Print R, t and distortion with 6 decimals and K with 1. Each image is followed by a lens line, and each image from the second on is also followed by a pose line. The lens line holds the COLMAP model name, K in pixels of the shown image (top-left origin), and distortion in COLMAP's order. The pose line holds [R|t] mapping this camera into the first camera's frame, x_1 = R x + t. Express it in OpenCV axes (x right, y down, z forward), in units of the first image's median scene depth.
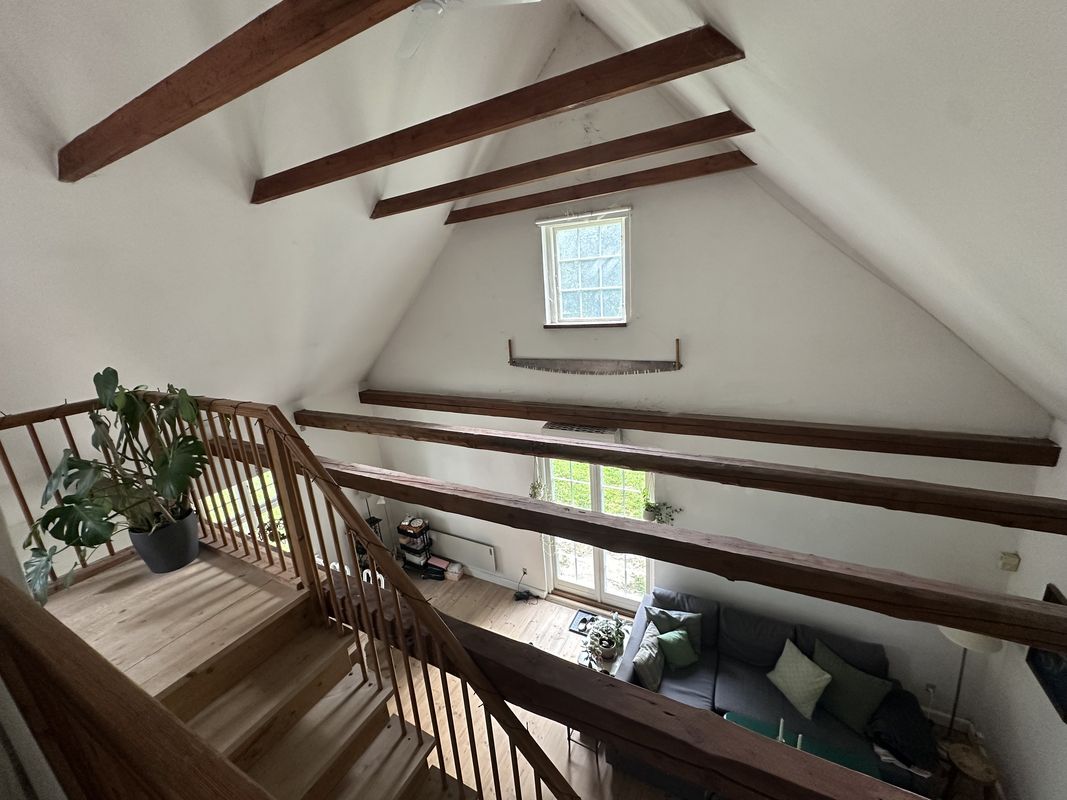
lens RADIAL K [[427.0, 0, 533.5], [0, 427.0, 400.0], [0, 0, 1]] dist [-0.000489, 0.000093]
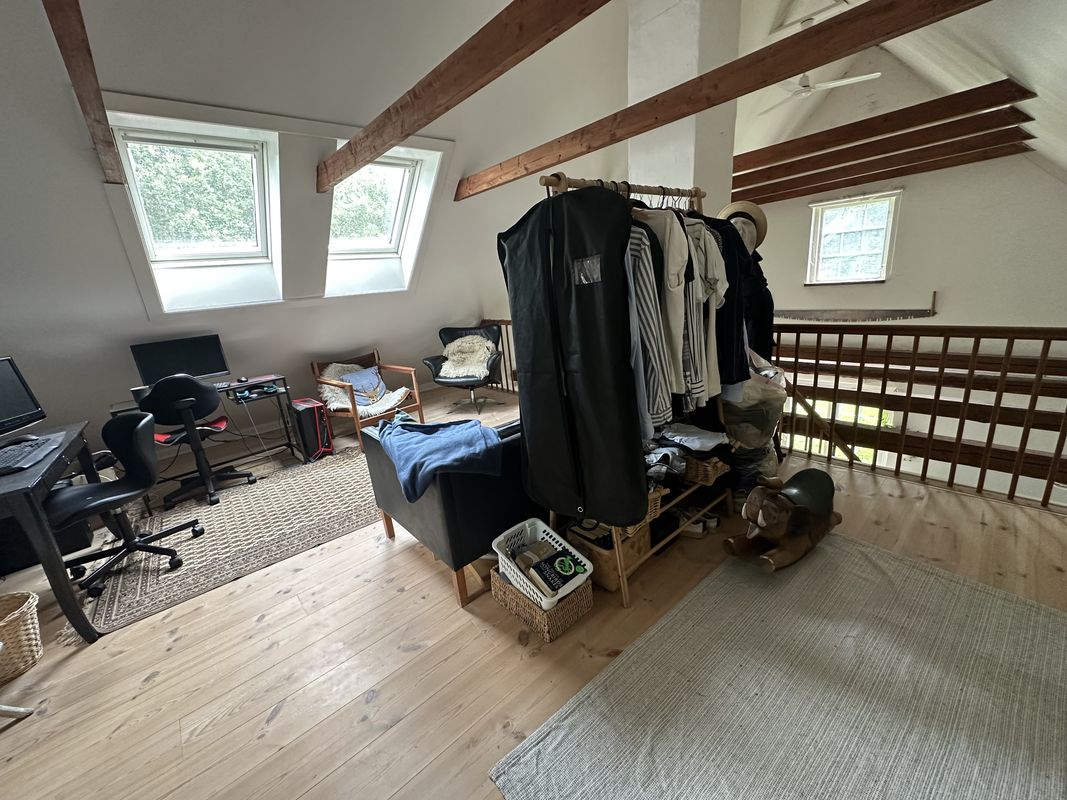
lens RADIAL K [[419.7, 0, 533.5], [0, 419.7, 400.0], [0, 0, 1]] dist [-0.001879, 0.000194]
pose [[0.937189, 0.086090, -0.338031, -0.304008], [-0.070402, 0.995806, 0.058424, 0.173279], [0.341643, -0.030957, 0.939320, -0.538409]]
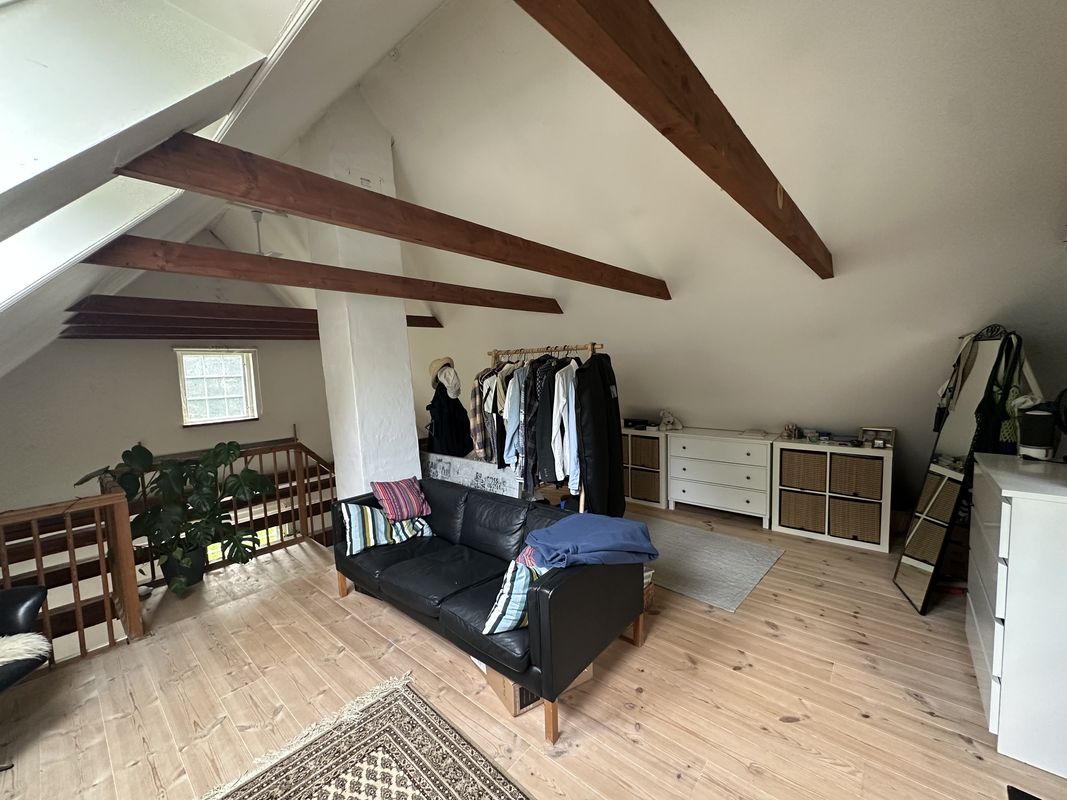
lens RADIAL K [[427.0, 0, 533.5], [0, 427.0, 400.0], [0, 0, 1]] dist [-0.000489, 0.000093]
pose [[0.209600, -0.016561, 0.977647, -1.027521], [0.275496, 0.960349, -0.042796, 0.091870], [-0.938174, 0.278308, 0.205852, -0.250693]]
